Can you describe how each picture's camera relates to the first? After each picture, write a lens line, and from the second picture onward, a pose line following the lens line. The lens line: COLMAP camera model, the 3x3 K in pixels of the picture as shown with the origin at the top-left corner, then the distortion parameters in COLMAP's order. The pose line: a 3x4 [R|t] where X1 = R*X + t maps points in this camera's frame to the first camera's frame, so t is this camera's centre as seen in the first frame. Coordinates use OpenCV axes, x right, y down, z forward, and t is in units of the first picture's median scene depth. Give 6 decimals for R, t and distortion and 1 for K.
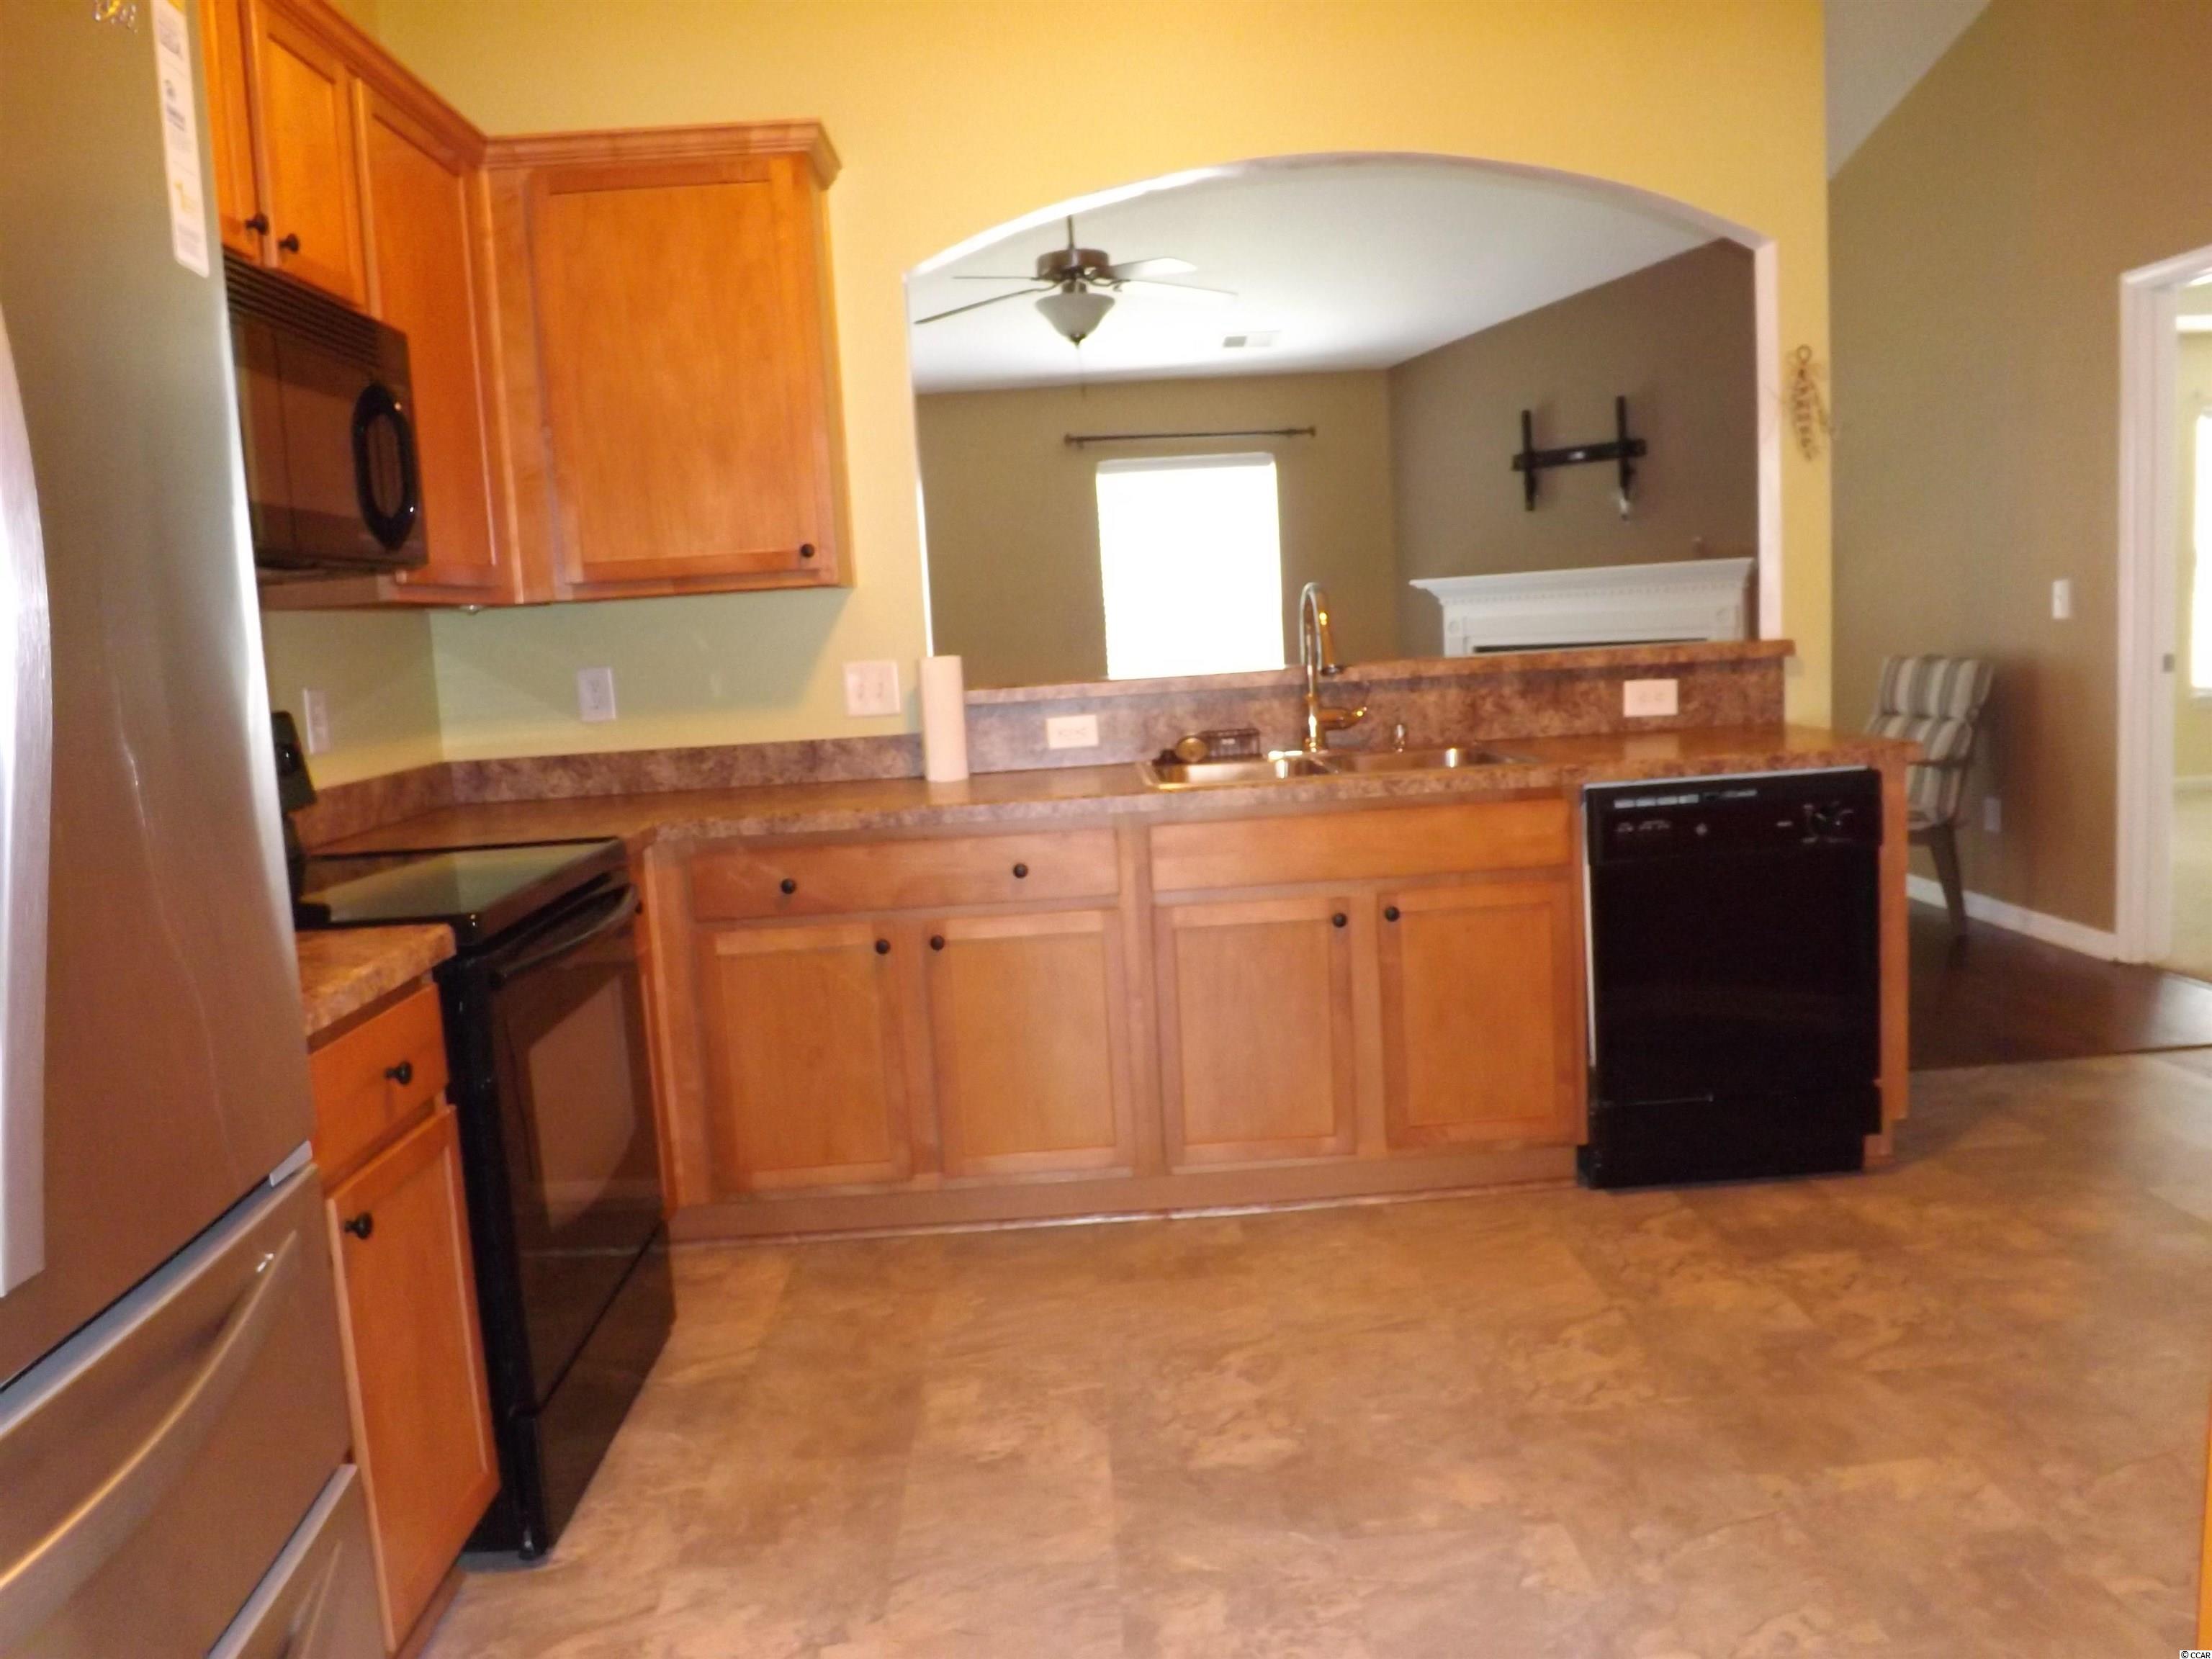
lens RADIAL K [[1590.8, 0, 1102.3], [0, 1590.8, 825.4], [0, 0, 1]] dist [-0.064937, 0.025984]
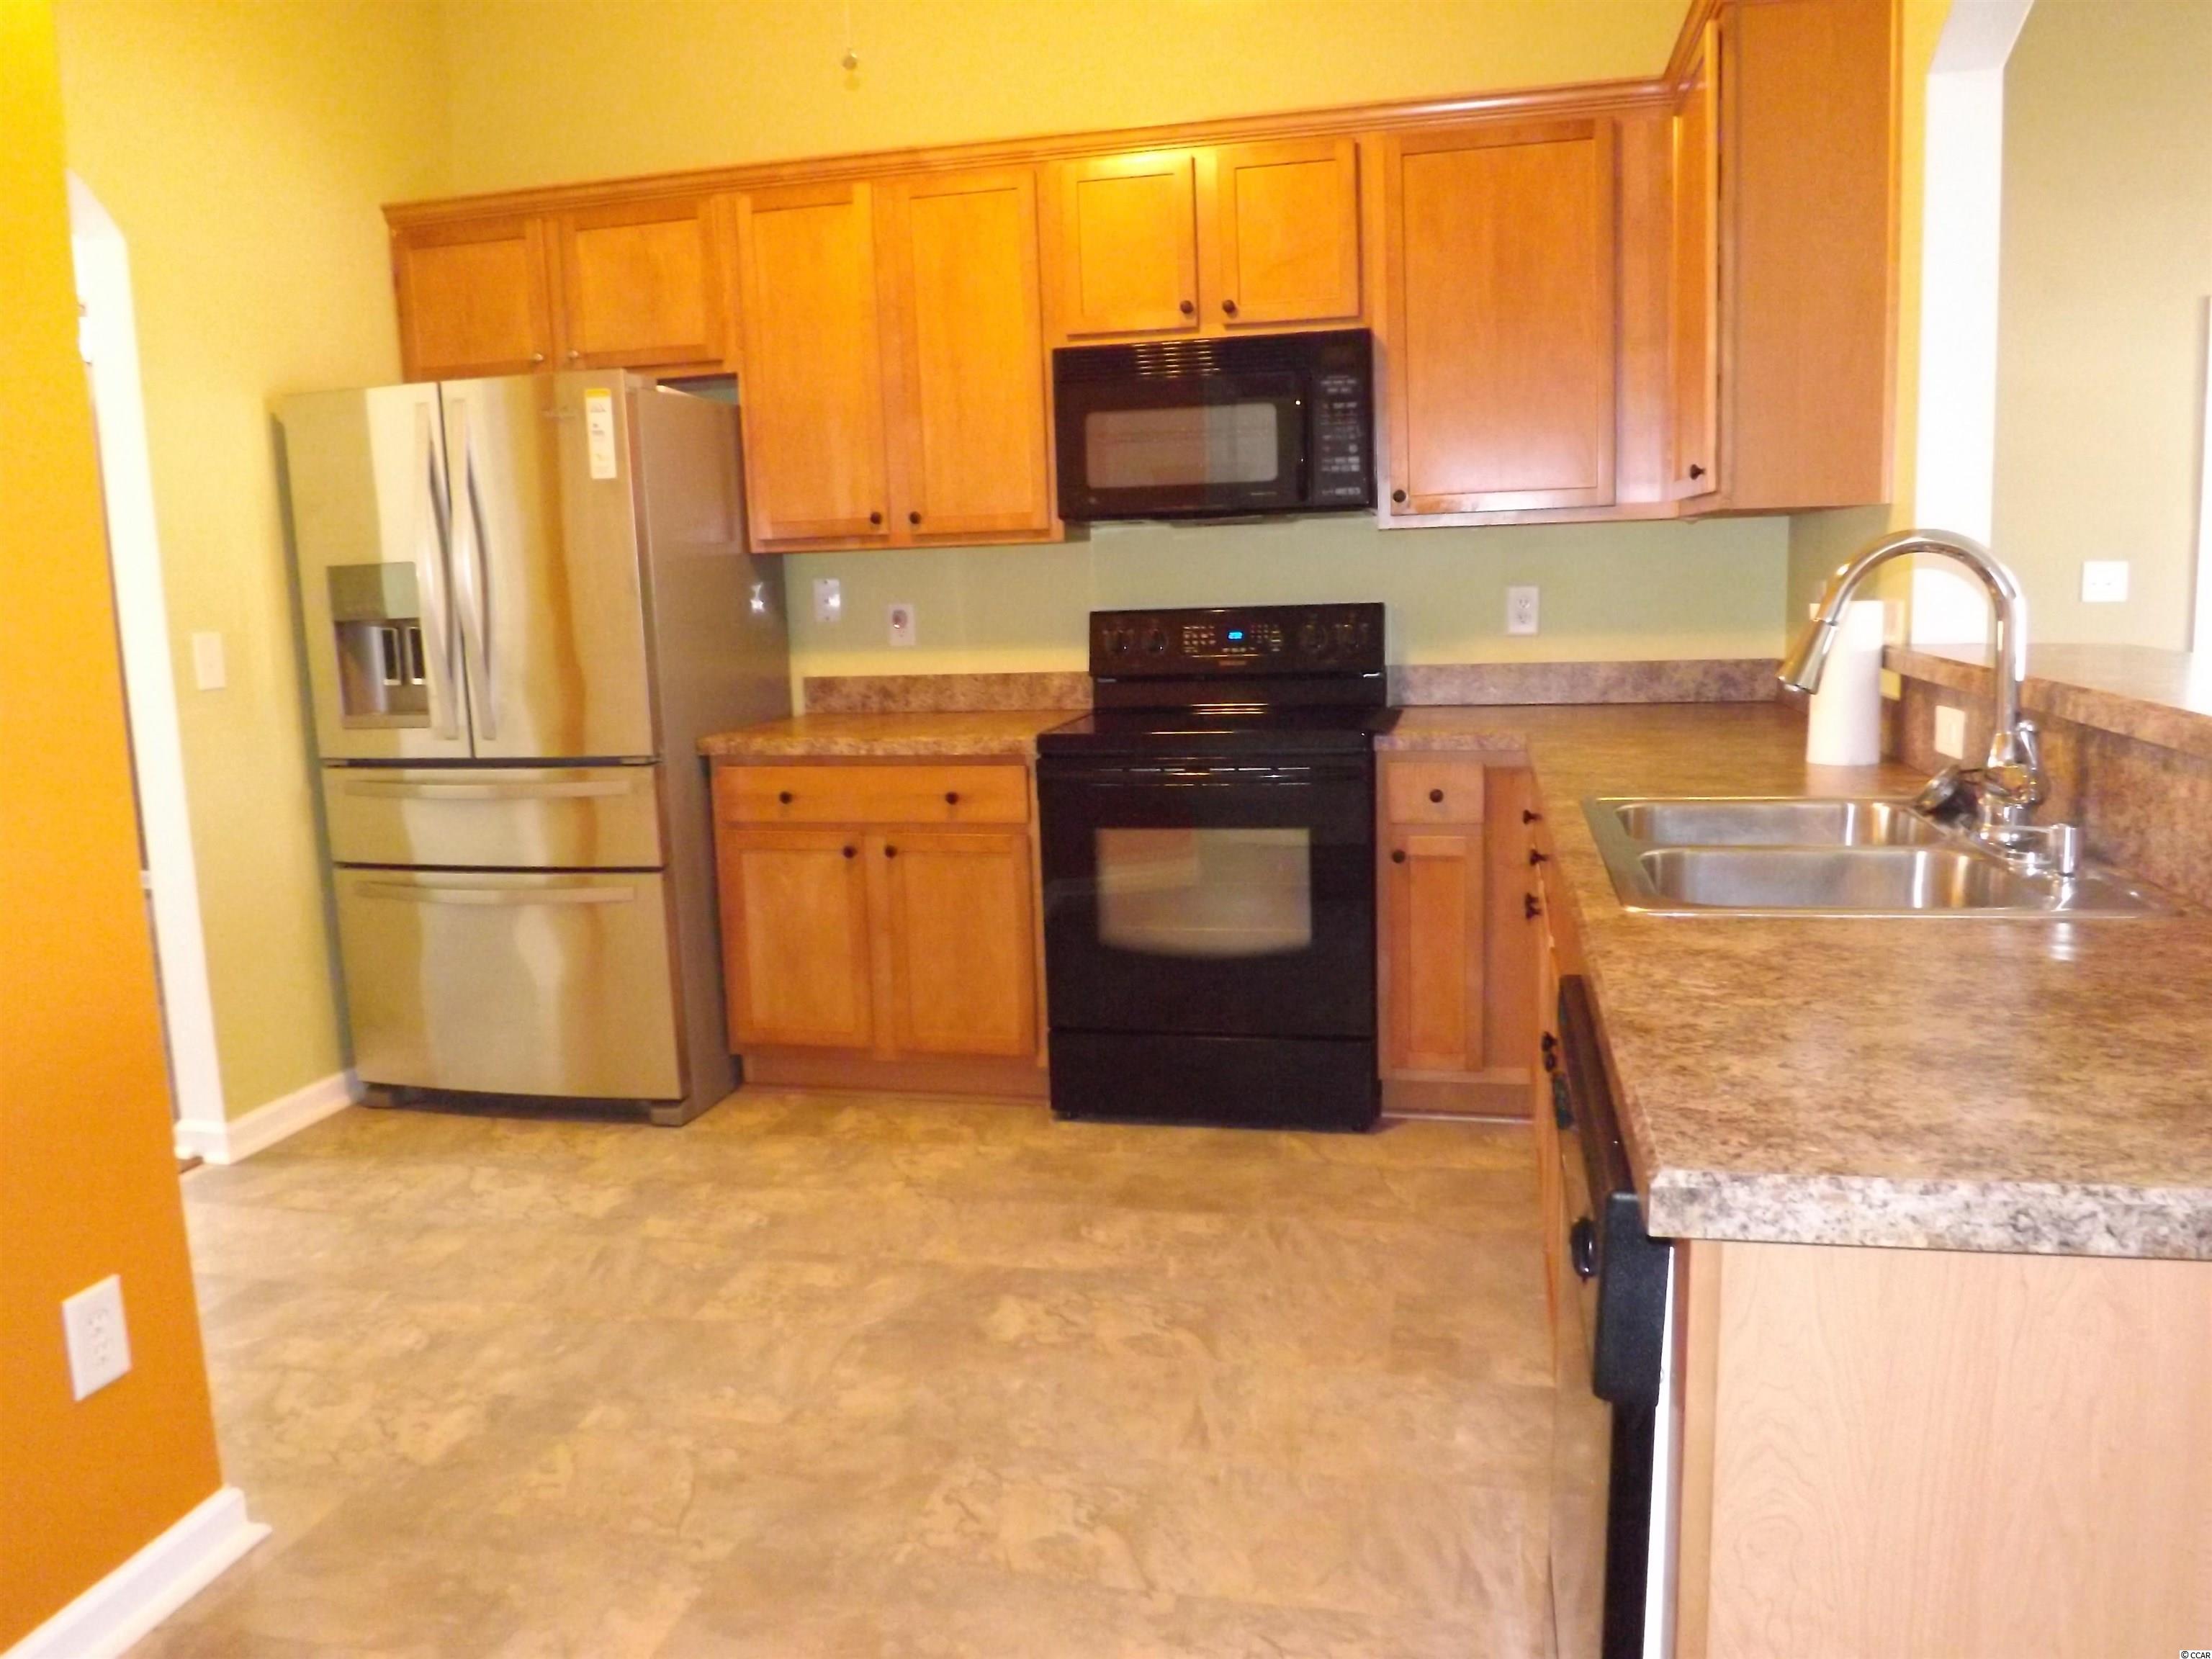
lens RADIAL K [[1590.8, 0, 1102.3], [0, 1590.8, 825.4], [0, 0, 1]] dist [-0.064937, 0.025984]
pose [[-0.248580, 0.217412, -0.943896, 1.076052], [-0.077179, 0.966940, 0.243045, -0.234062], [0.965532, 0.133265, -0.223582, 1.262823]]
